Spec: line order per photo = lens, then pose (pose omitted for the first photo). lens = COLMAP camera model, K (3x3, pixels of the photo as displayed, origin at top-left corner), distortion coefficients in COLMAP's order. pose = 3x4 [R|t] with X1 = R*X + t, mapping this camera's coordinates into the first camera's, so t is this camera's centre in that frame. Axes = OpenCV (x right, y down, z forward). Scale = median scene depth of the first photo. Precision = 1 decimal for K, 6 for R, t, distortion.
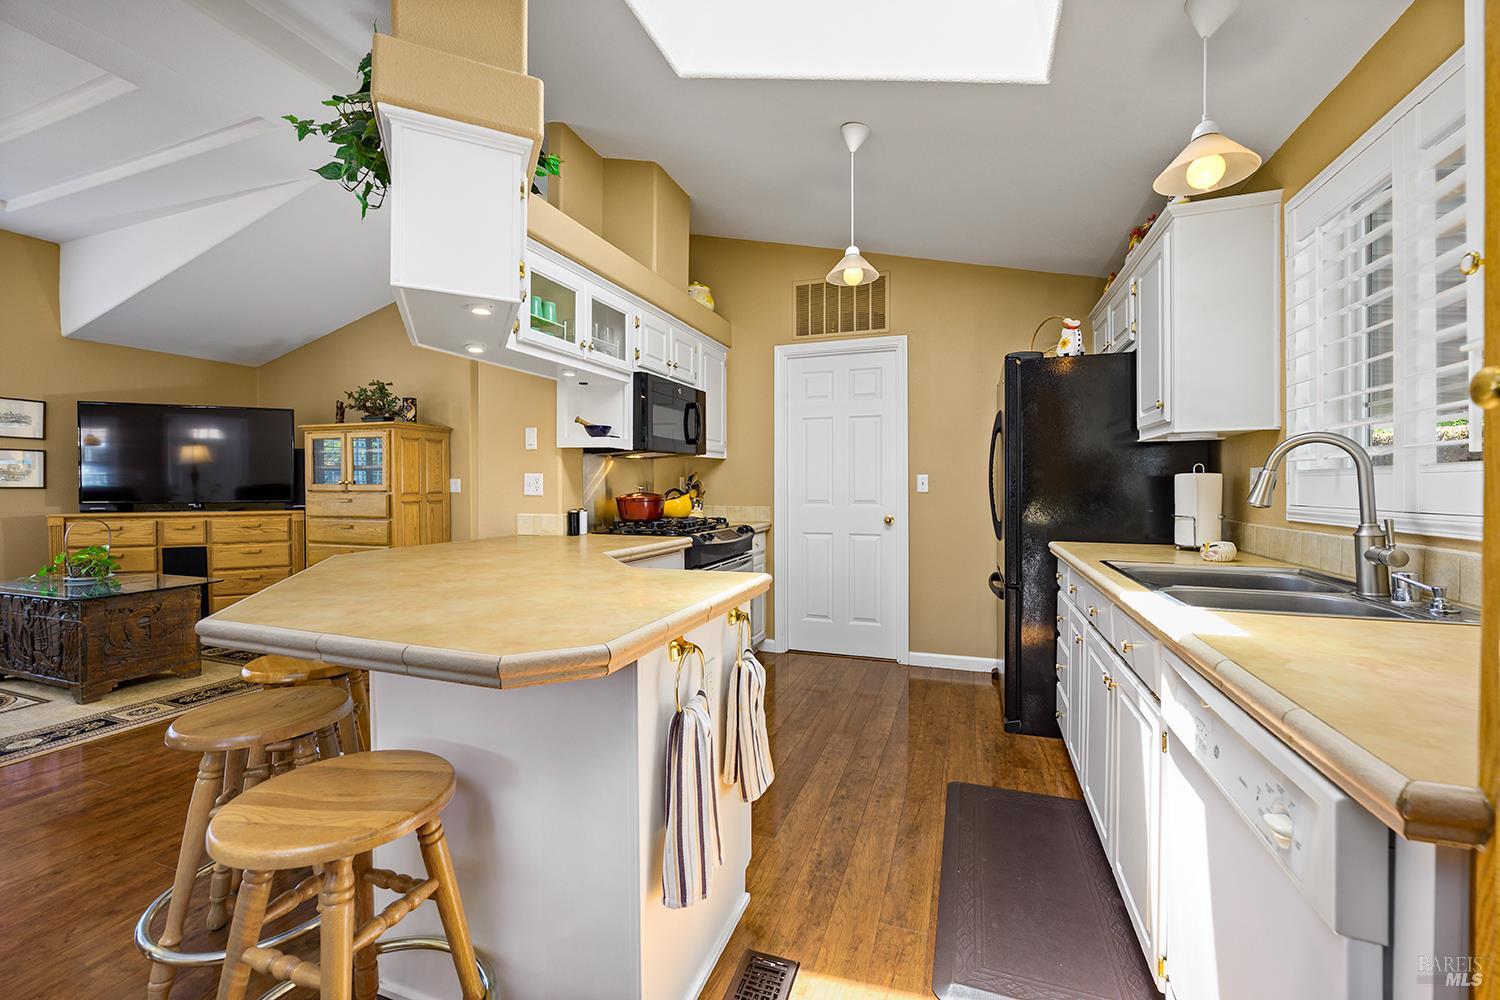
lens RADIAL K [[599.7, 0, 748.4], [0, 599.7, 491.2], [0, 0, 1]] dist [-0.007377, -0.000048]
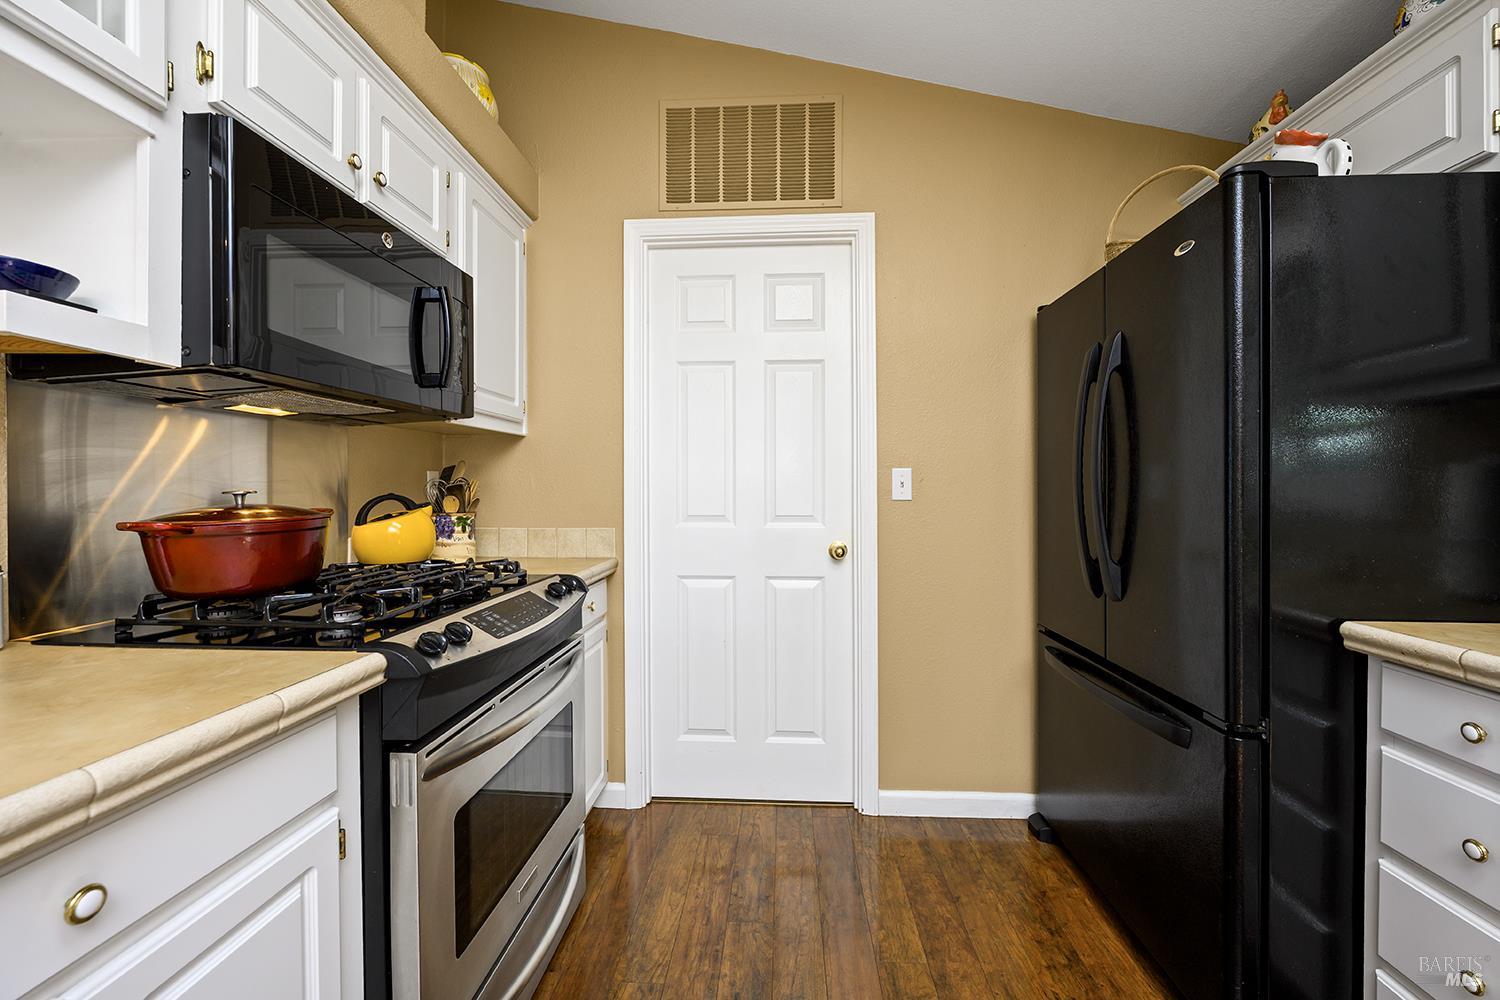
lens RADIAL K [[599.7, 0, 748.4], [0, 599.7, 491.2], [0, 0, 1]] dist [-0.007377, -0.000048]
pose [[0.958109, -0.000947, 0.286403, -0.002191], [0.003668, 0.999953, -0.008963, -0.001596], [-0.286381, 0.009638, 0.958067, 0.503506]]
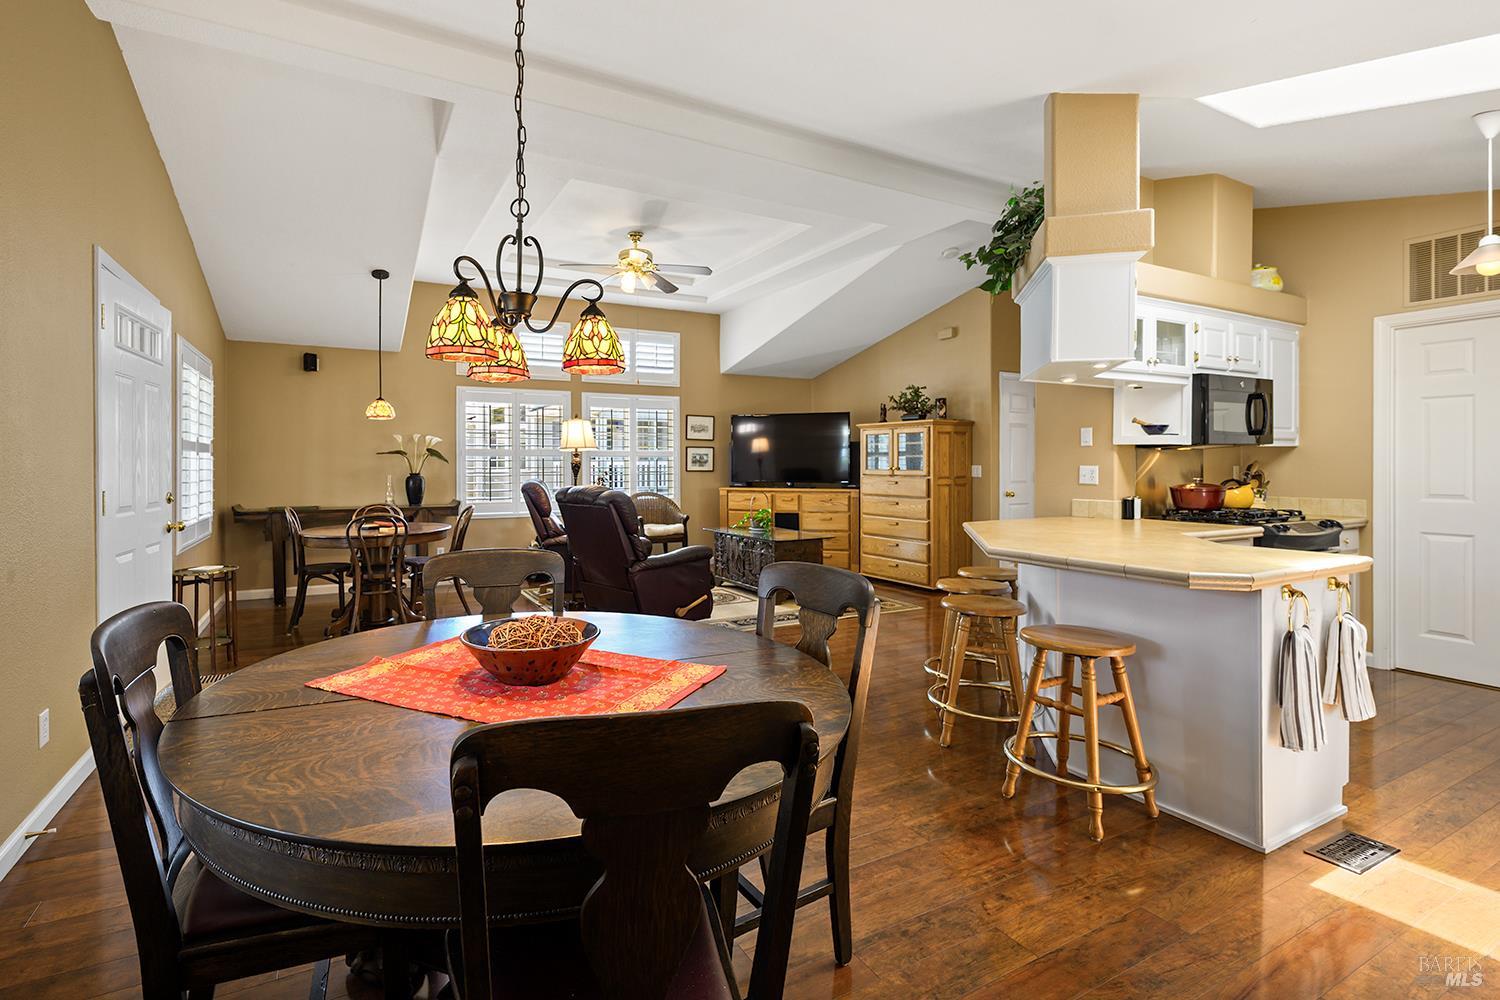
lens RADIAL K [[676.4, 0, 680.4], [0, 676.4, 465.7], [0, 0, 1]] dist [-0.003064, -0.000092]
pose [[0.729758, 0.003167, -0.683698, -0.023619], [-0.007121, 0.999970, -0.002969, -0.015944], [0.683669, 0.007035, 0.729759, -0.438503]]
